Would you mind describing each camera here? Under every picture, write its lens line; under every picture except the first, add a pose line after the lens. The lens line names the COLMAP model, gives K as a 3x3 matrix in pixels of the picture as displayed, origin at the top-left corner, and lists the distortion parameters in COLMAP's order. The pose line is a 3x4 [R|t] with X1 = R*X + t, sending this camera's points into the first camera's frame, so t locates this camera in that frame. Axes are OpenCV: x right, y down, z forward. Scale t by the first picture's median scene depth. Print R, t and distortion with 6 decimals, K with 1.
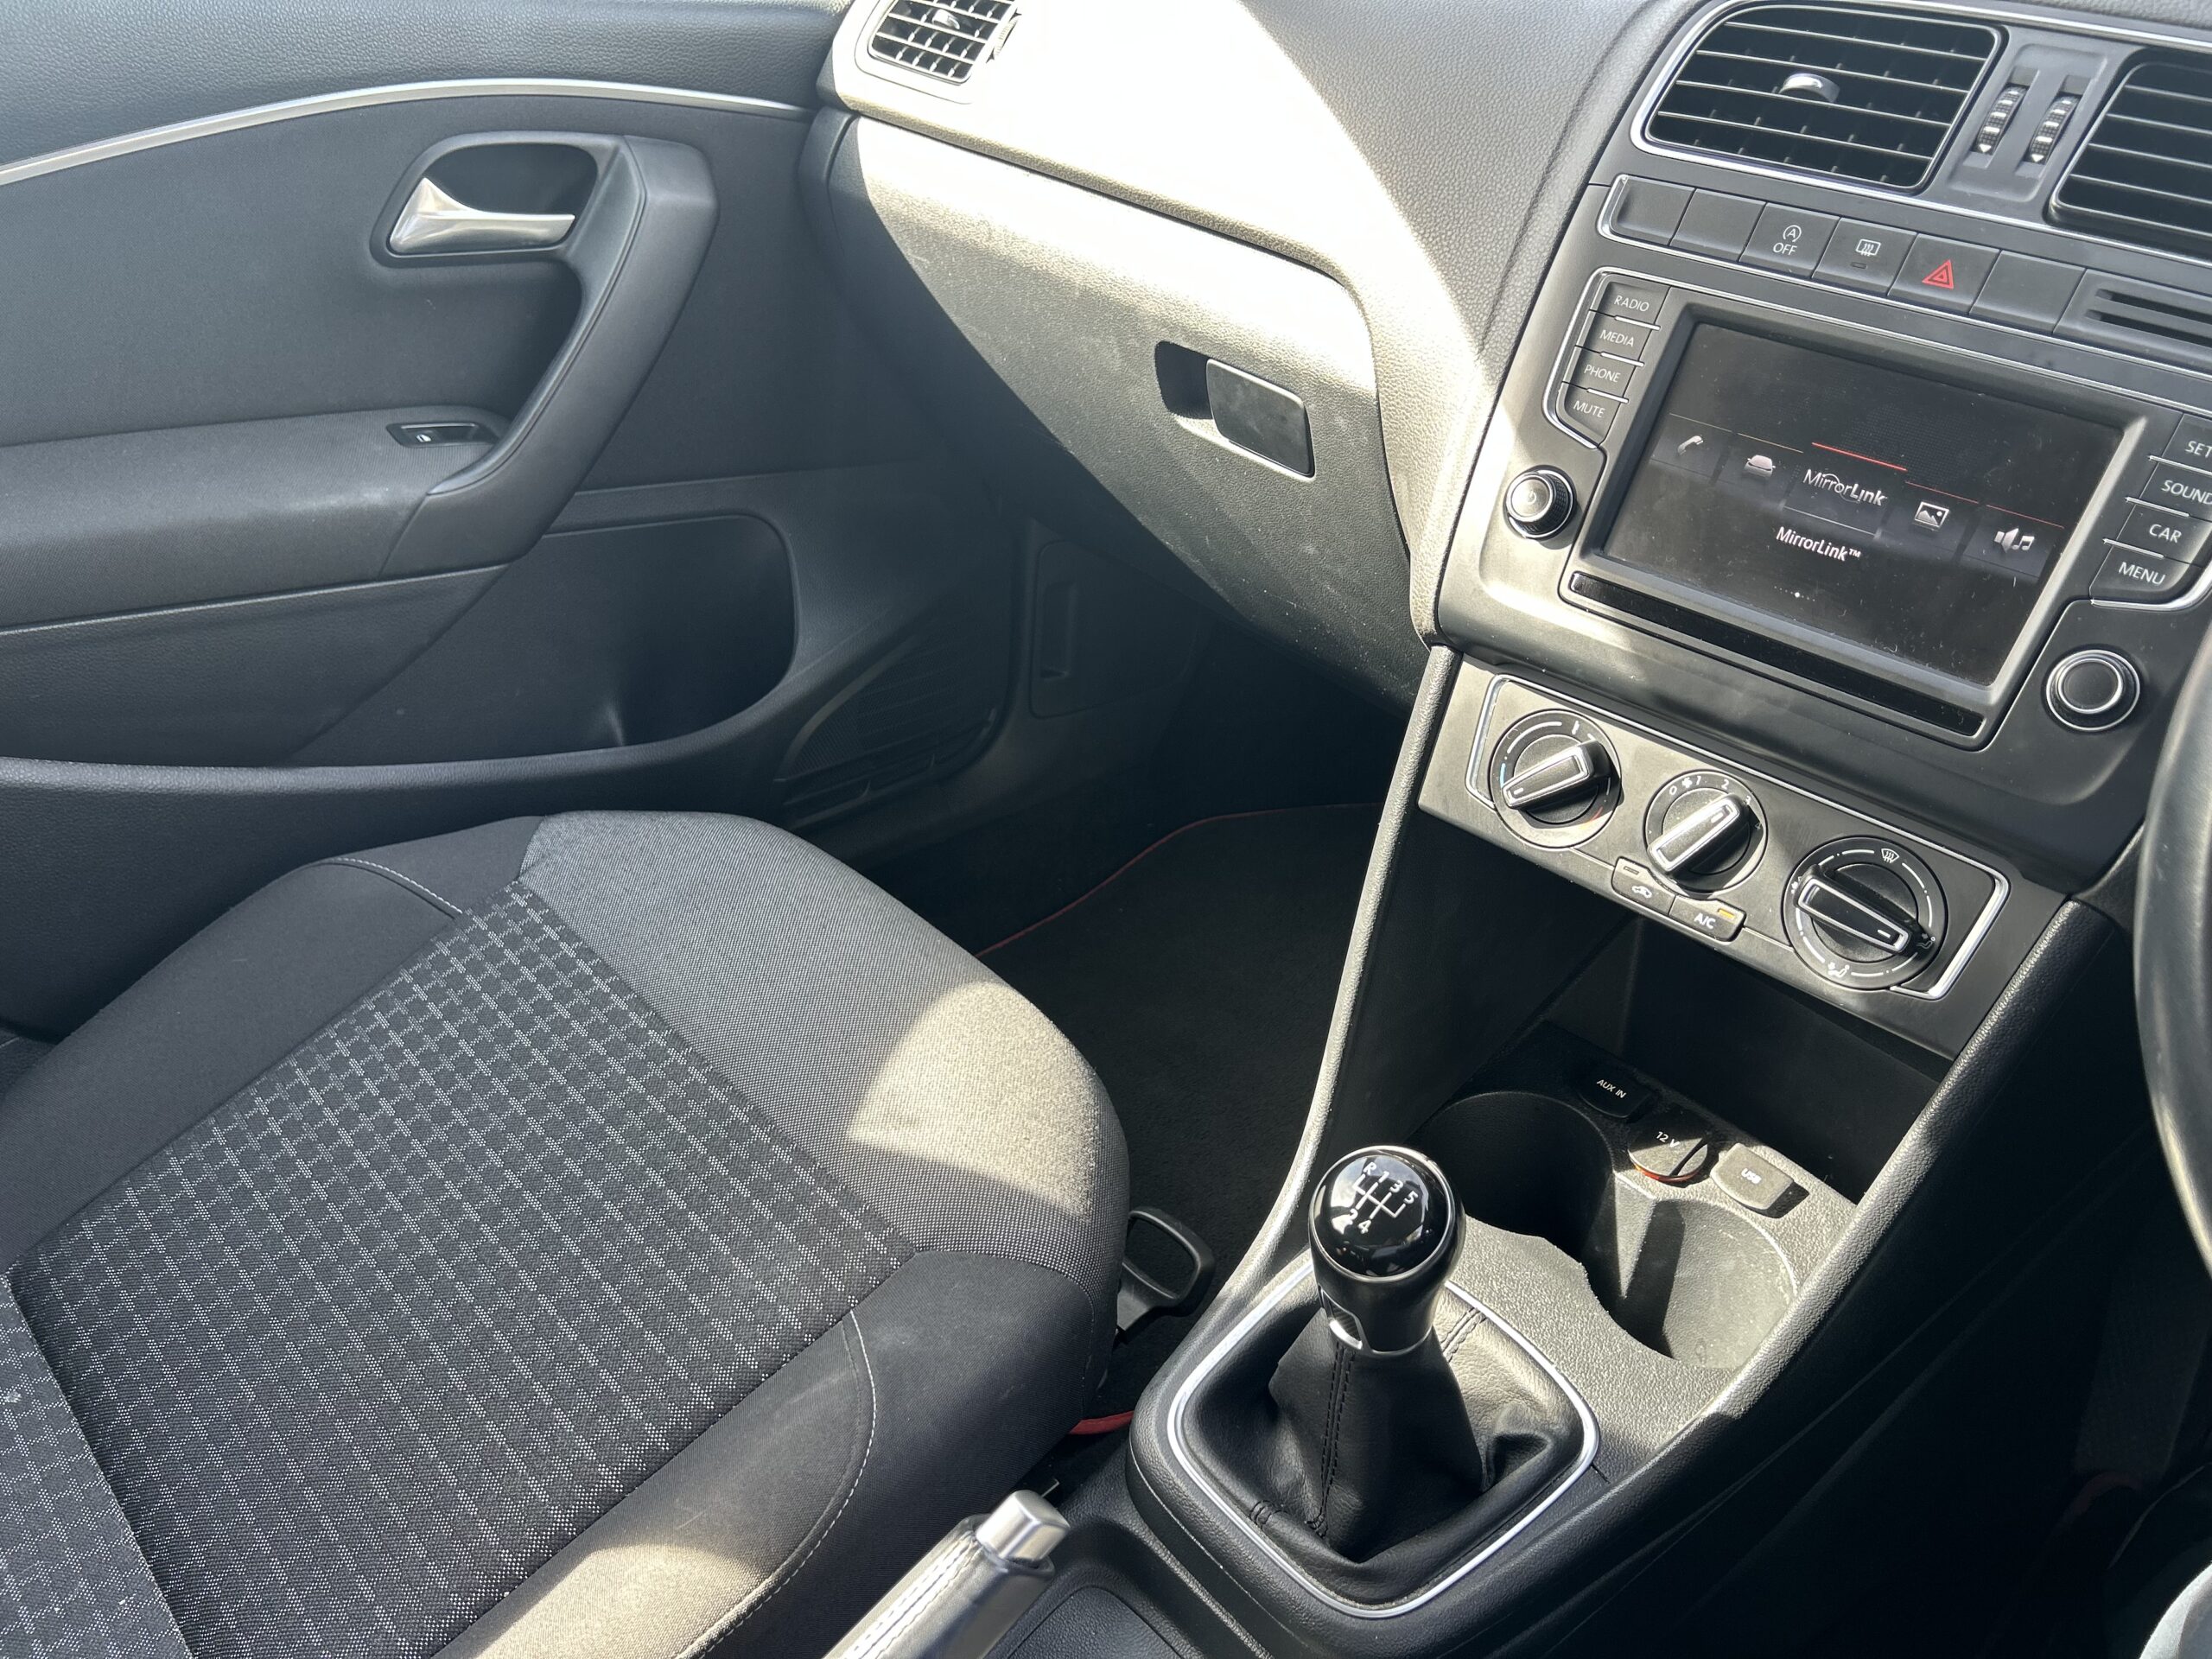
lens RADIAL K [[1678.6, 0, 1102.9], [0, 1678.6, 852.2], [0, 0, 1]] dist [0.015349, -0.013263]
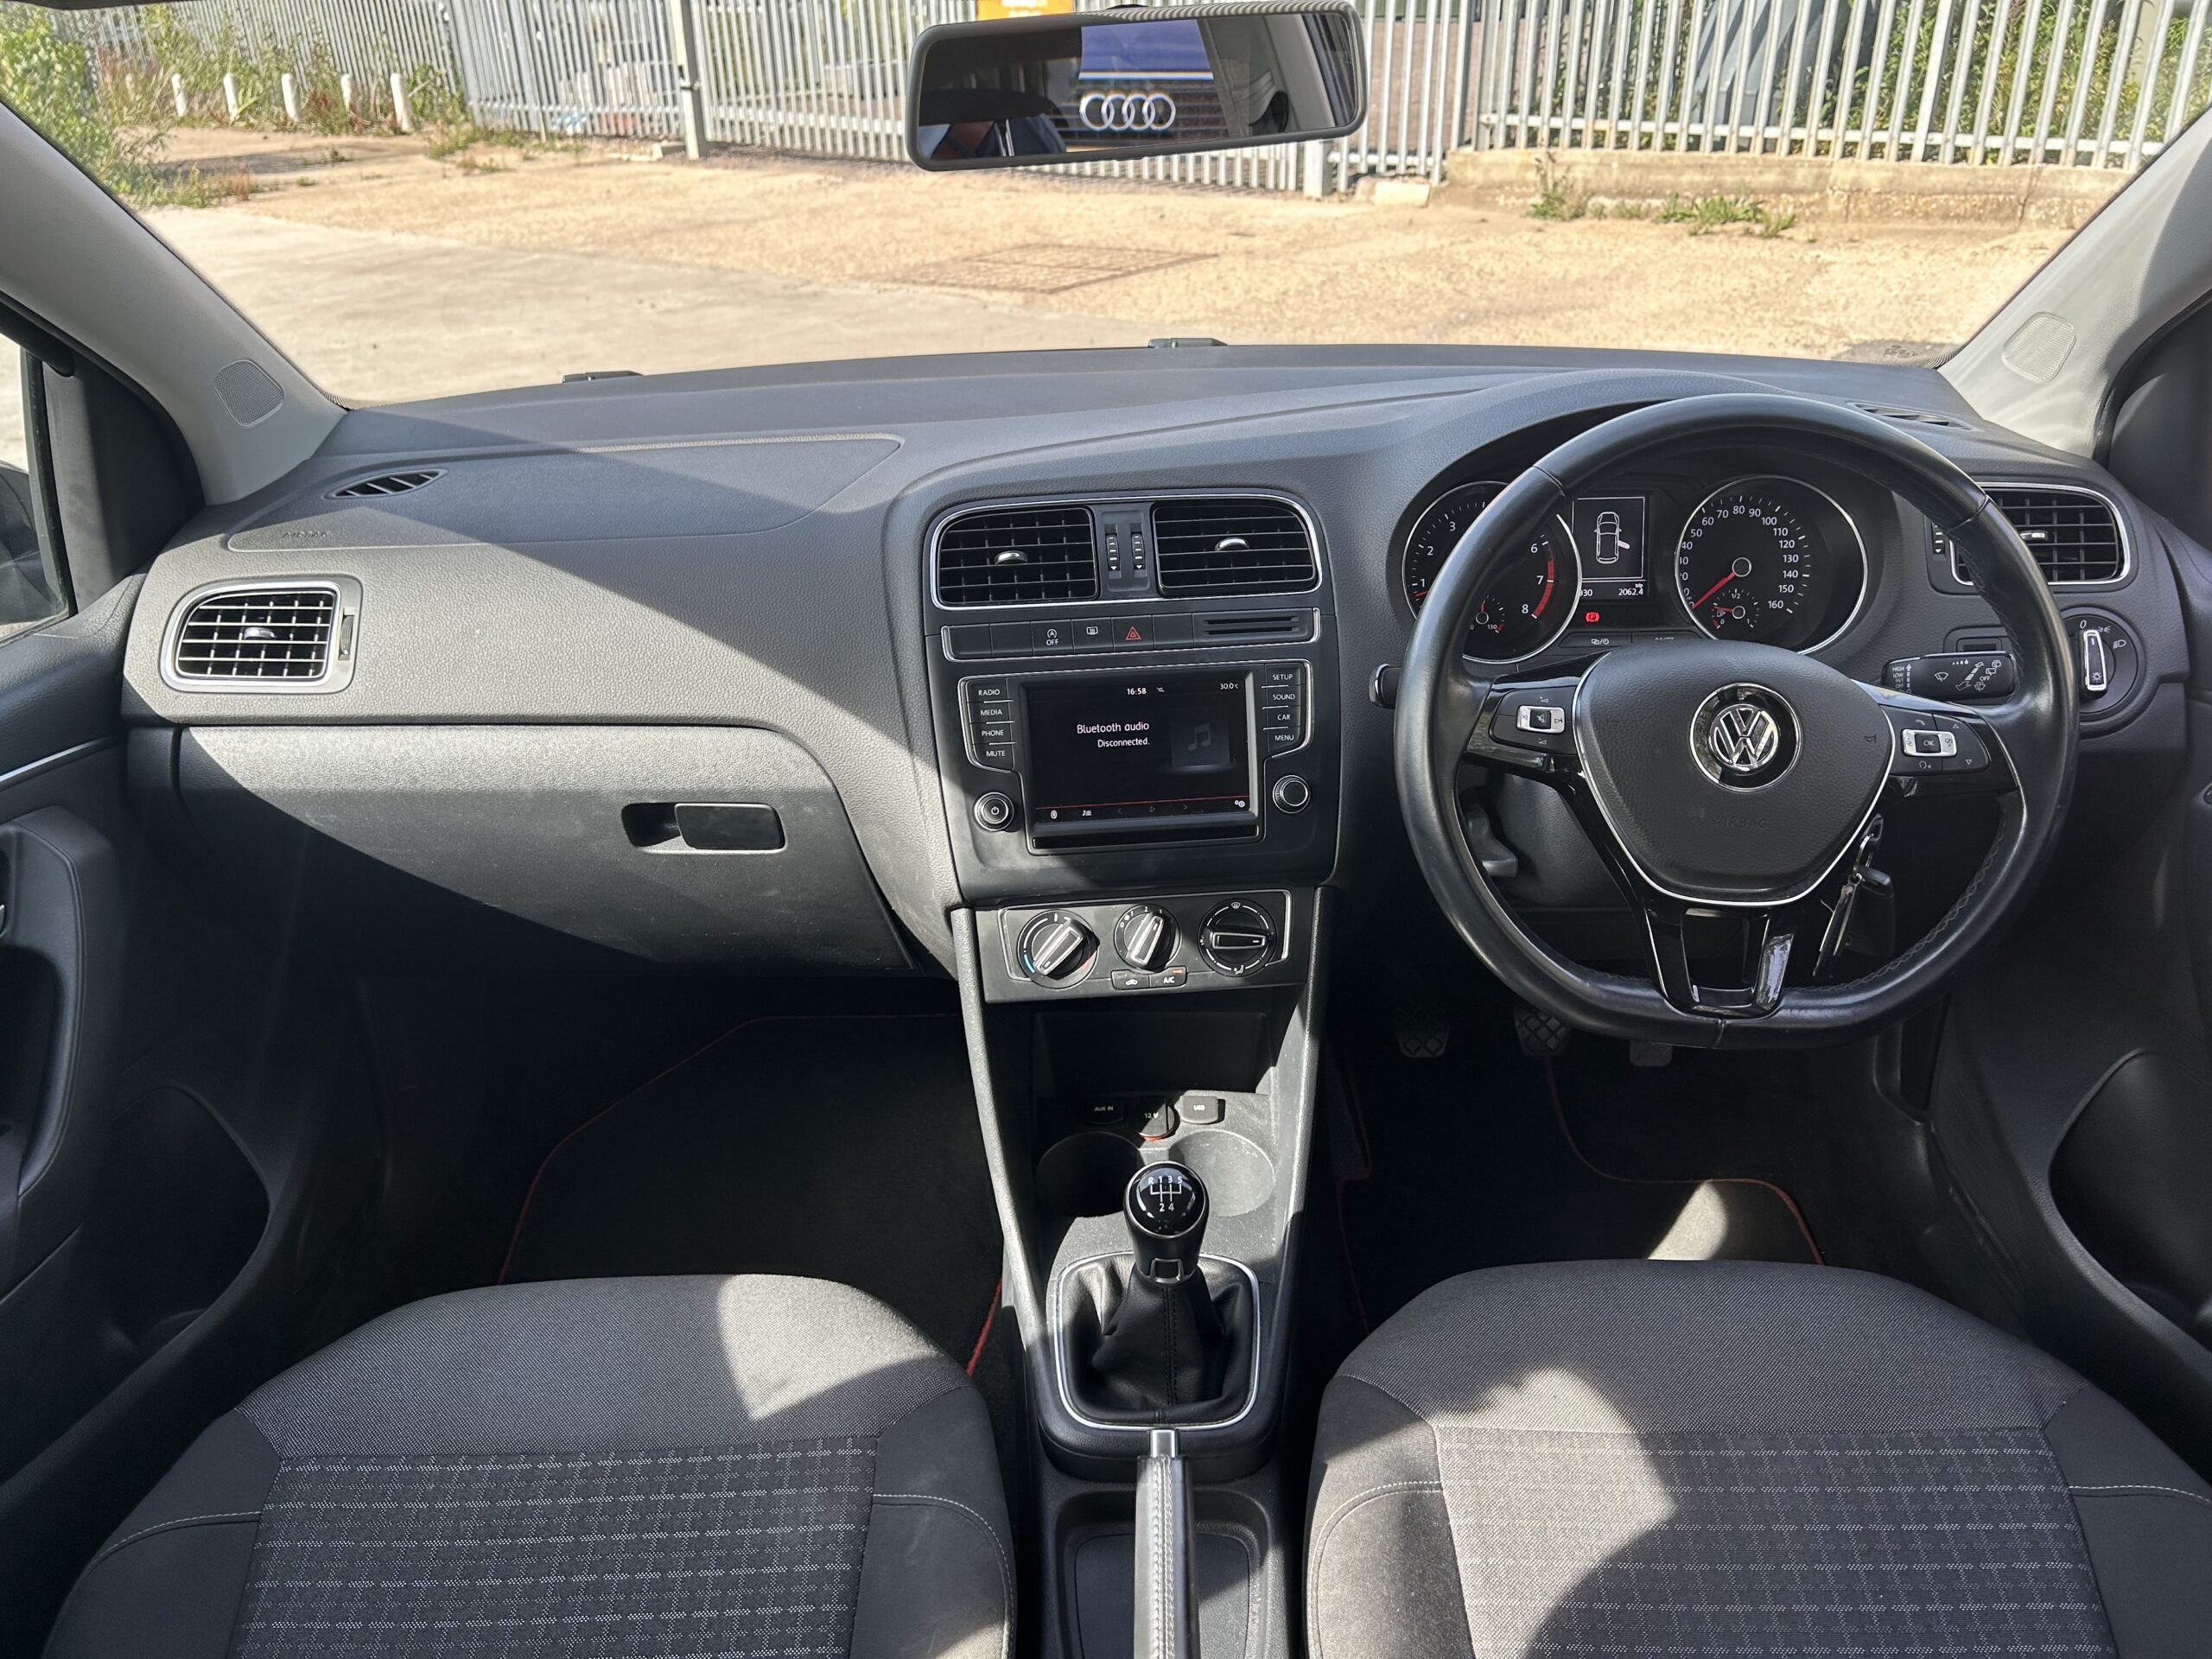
lens RADIAL K [[1678.6, 0, 1097.0], [0, 1678.6, 832.7], [0, 0, 1]] dist [0.015349, -0.013263]
pose [[0.662899, -0.388739, 0.639880, -0.715305], [0.458142, 0.886573, 0.063987, -0.227973], [-0.592174, 0.250739, 0.765806, -0.345941]]
